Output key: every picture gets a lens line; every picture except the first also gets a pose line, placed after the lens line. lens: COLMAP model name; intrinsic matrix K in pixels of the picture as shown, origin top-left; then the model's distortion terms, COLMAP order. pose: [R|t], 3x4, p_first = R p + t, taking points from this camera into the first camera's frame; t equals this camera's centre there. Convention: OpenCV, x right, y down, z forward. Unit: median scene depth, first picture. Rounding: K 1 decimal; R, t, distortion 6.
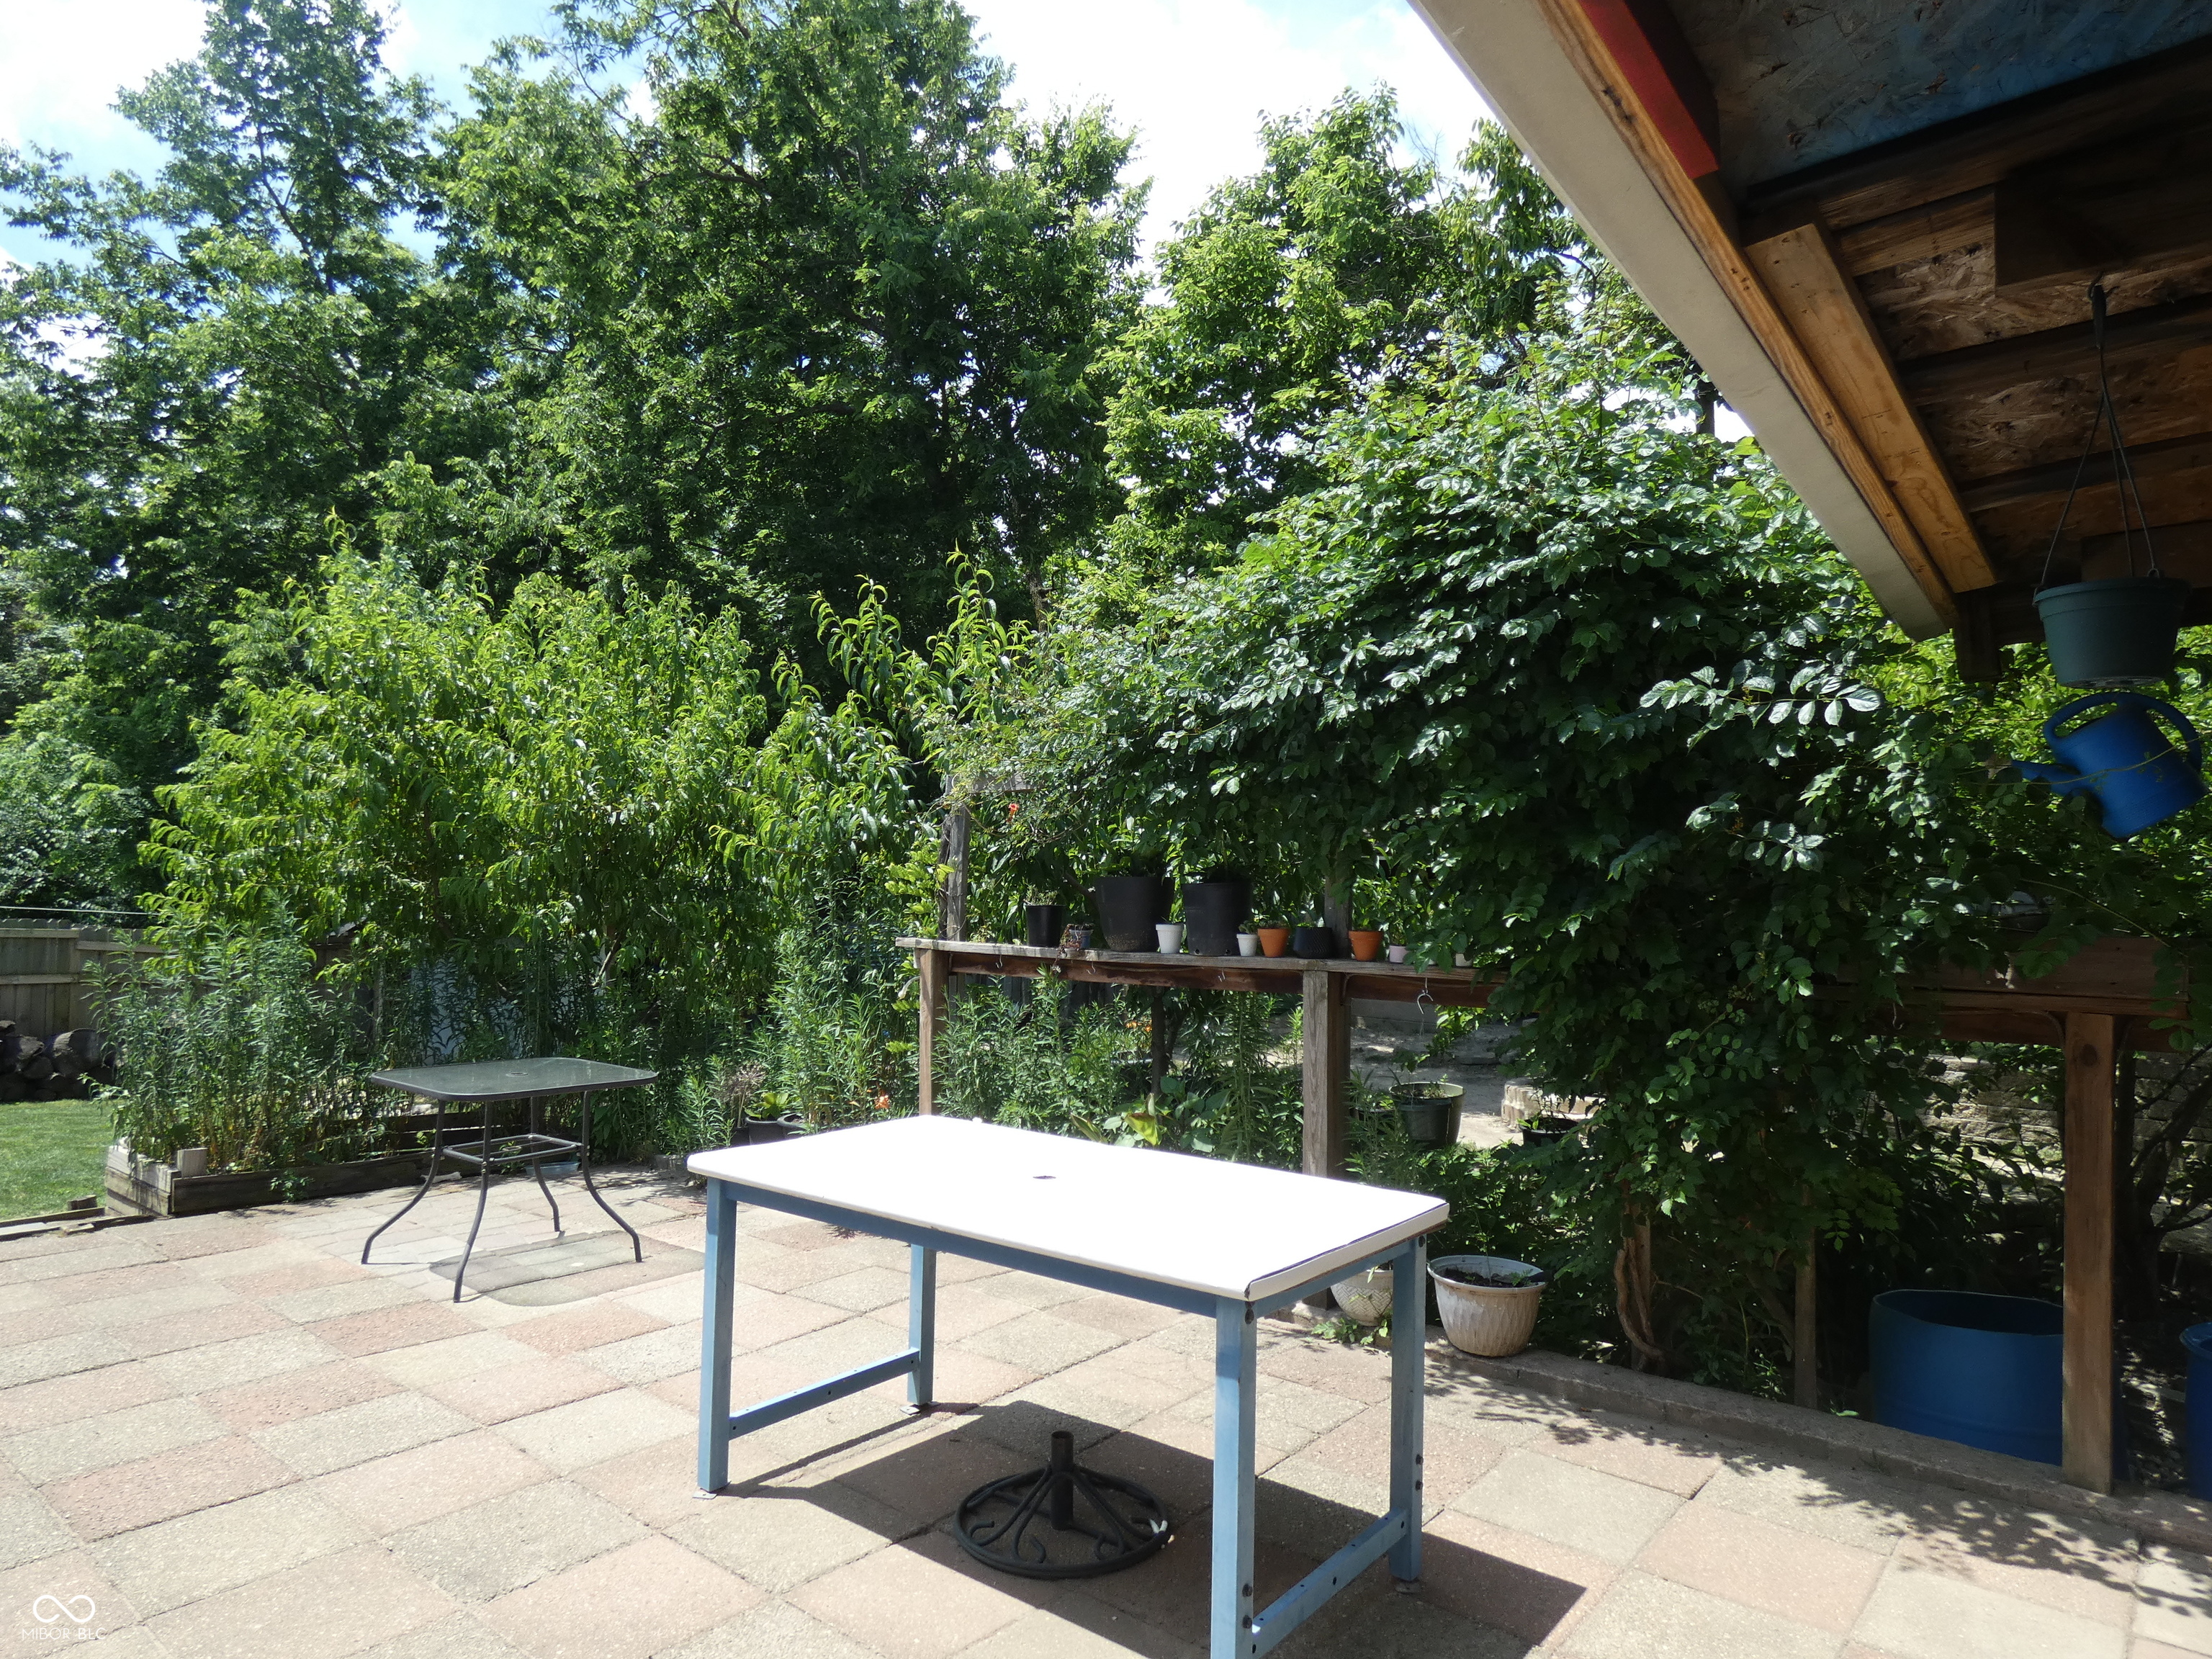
lens RADIAL K [[1322.2, 0, 1103.9], [0, 1322.2, 838.3], [0, 0, 1]] dist [-0.003032, 0.000630]
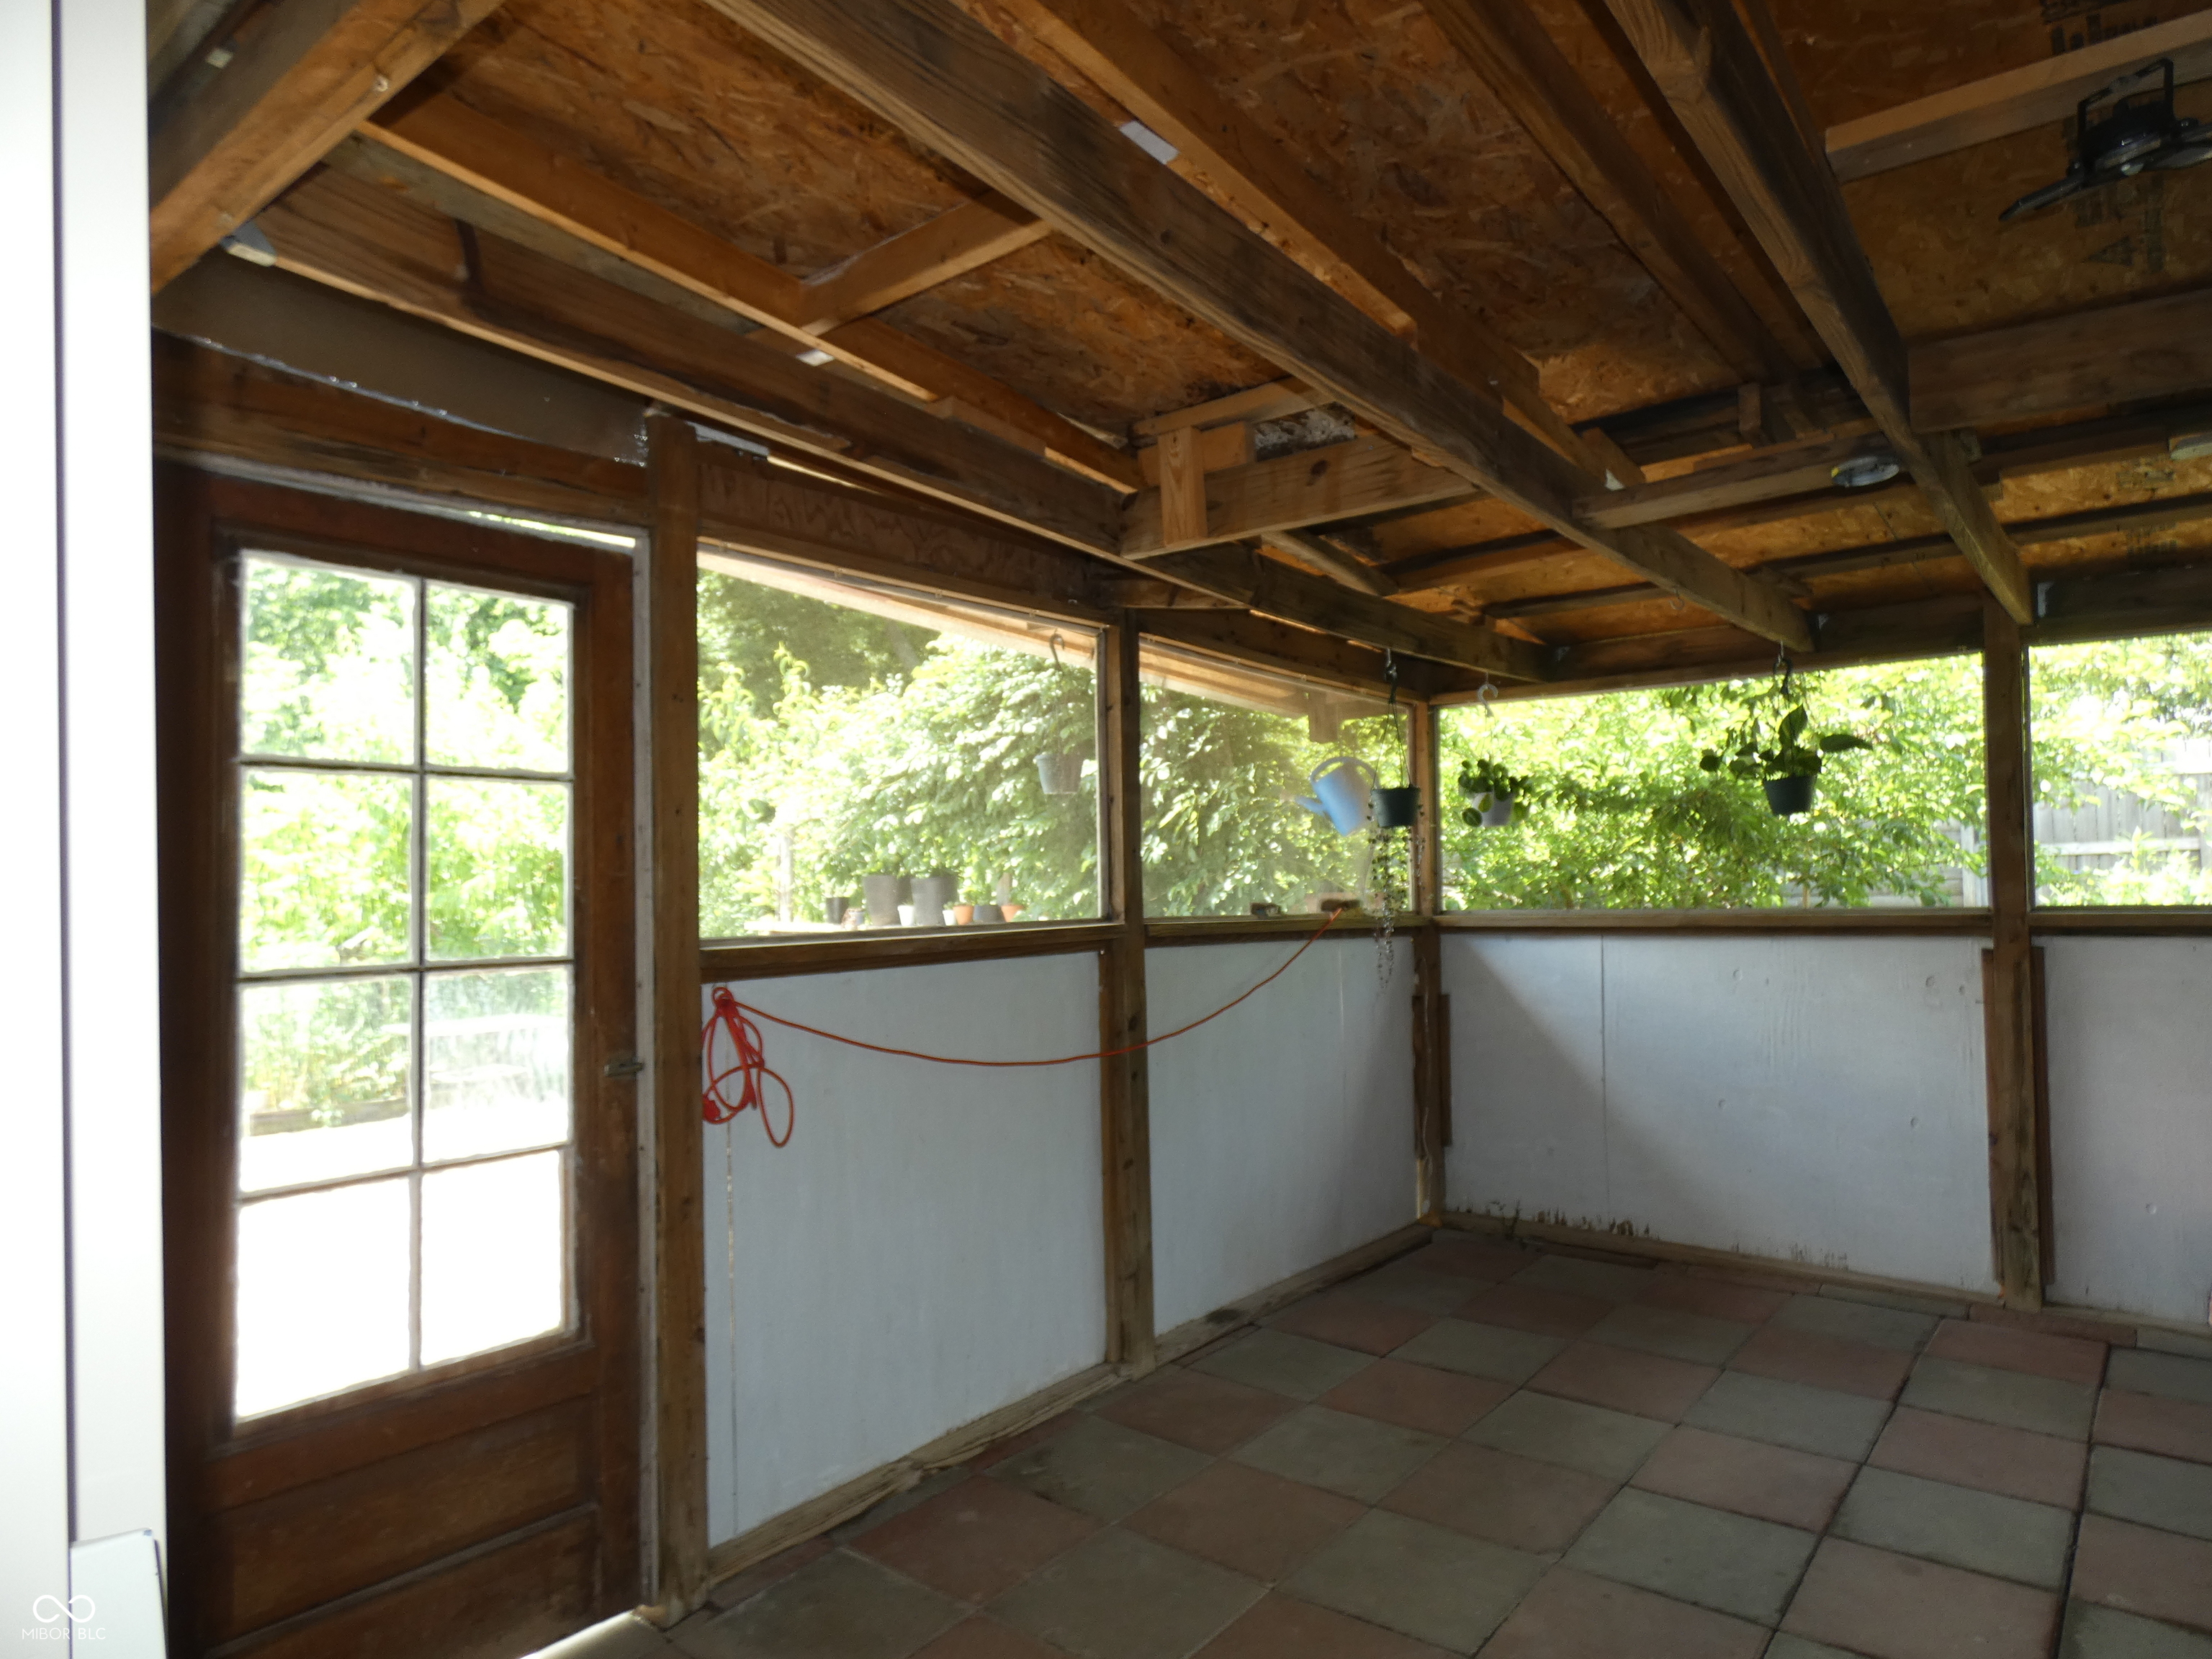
lens RADIAL K [[1322.2, 0, 1103.9], [0, 1322.2, 838.3], [0, 0, 1]] dist [-0.003032, 0.000630]
pose [[0.999111, -0.042089, 0.002422, 0.191788], [0.042058, 0.999045, 0.011818, -0.013778], [-0.002917, -0.011706, 0.999927, -0.363600]]
